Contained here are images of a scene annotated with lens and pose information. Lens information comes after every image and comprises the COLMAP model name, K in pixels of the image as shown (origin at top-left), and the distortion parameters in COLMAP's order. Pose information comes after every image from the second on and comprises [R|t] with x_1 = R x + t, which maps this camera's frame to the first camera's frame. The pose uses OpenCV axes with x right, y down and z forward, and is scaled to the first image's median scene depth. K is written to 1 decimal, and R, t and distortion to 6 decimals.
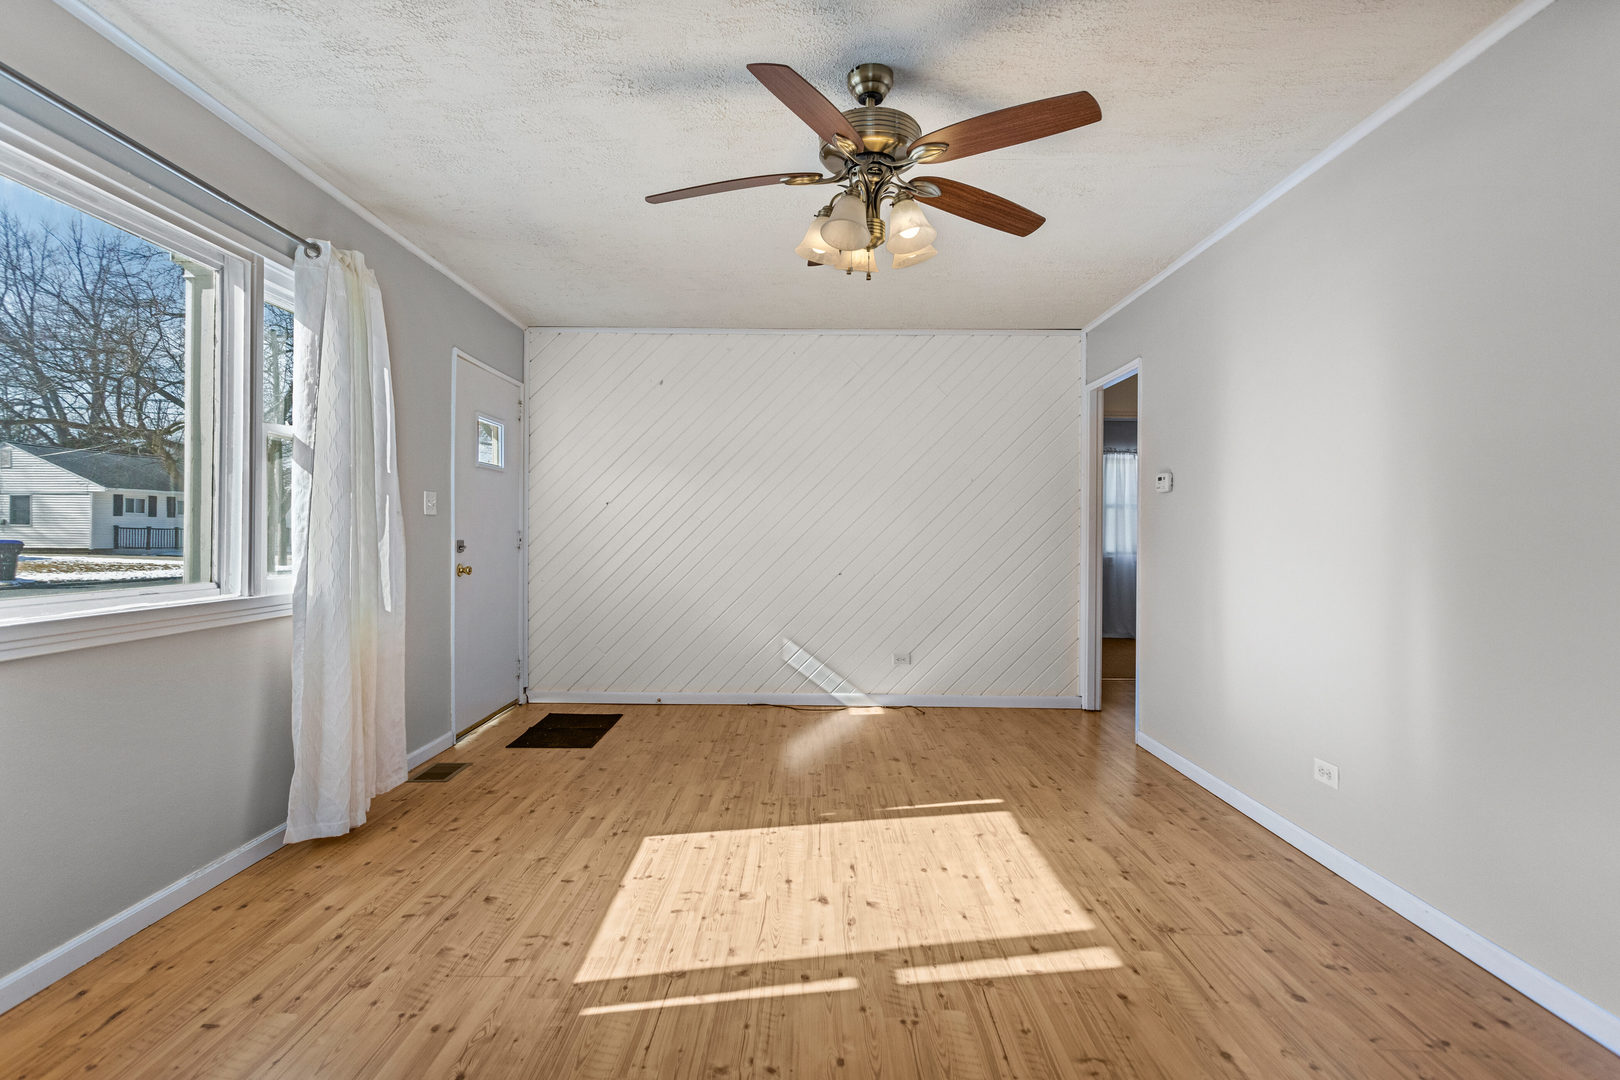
lens RADIAL K [[781.7, 0, 810.0], [0, 781.7, 540.0], [0, 0, 1]] dist [0.000070, 0.000216]
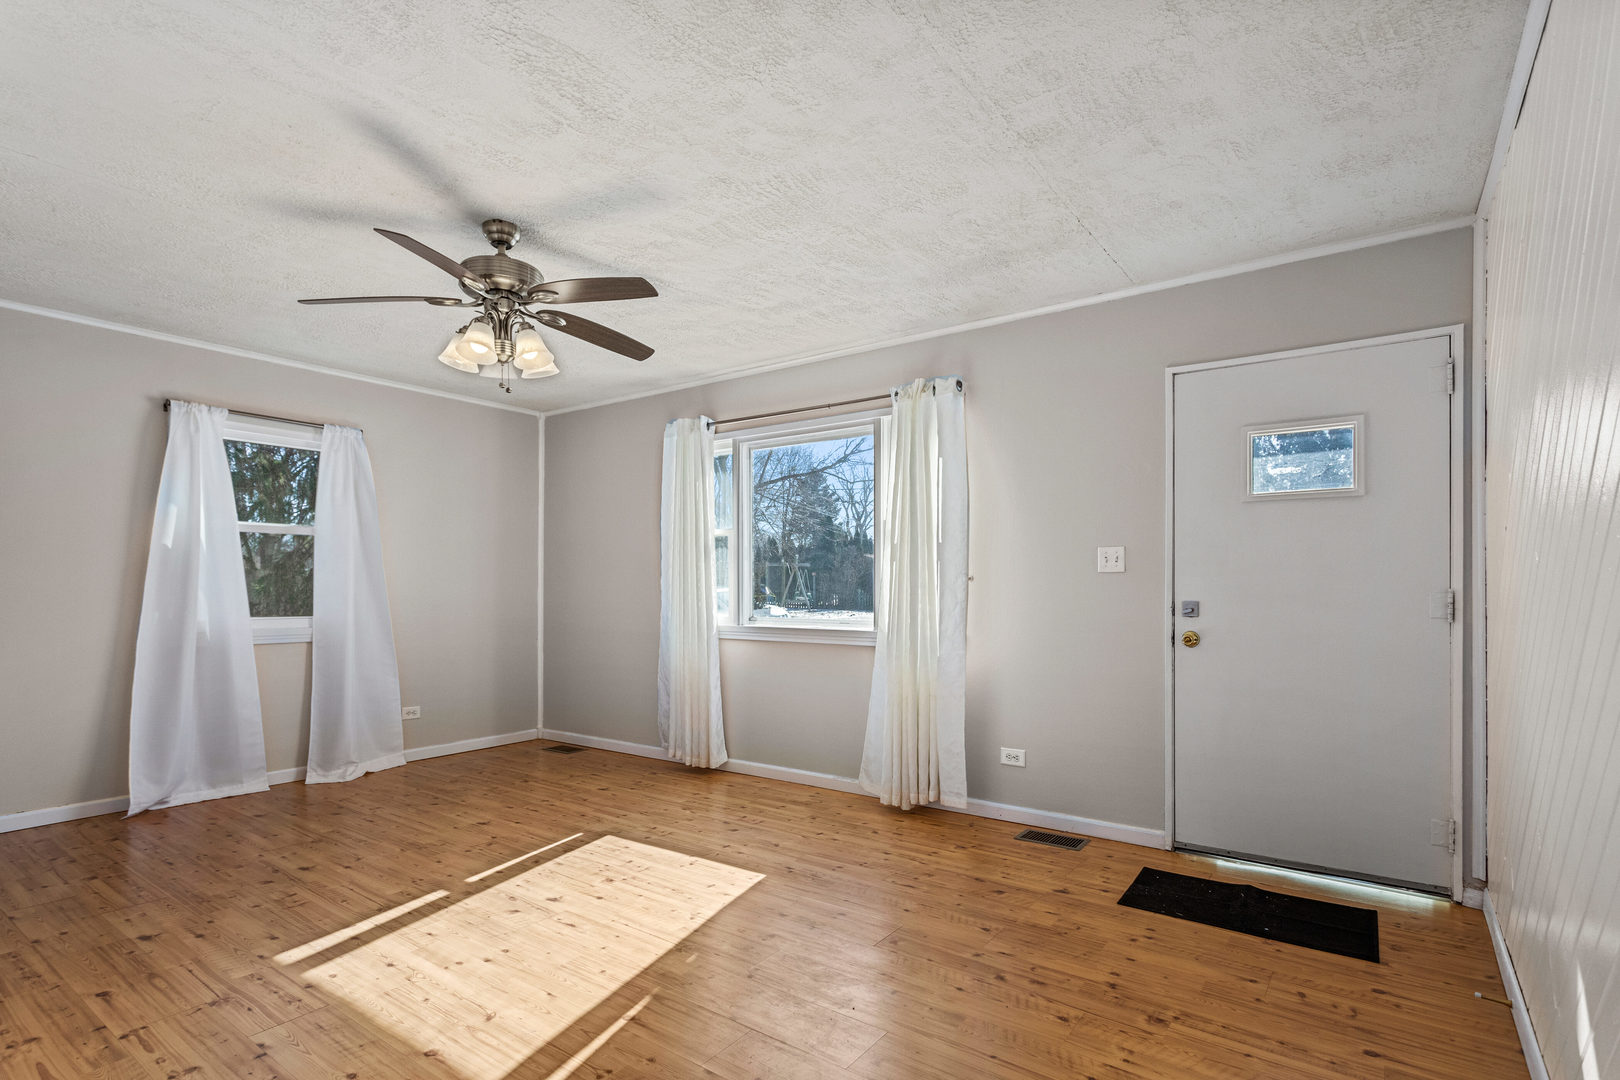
lens RADIAL K [[787.8, 0, 805.6], [0, 787.8, 531.9], [0, 0, 1]] dist [-0.000434, -0.000168]
pose [[-0.585165, -0.065590, -0.808257, 0.856166], [-0.010952, 0.997272, -0.073000, -0.017712], [0.810840, -0.033865, -0.584287, 2.174081]]
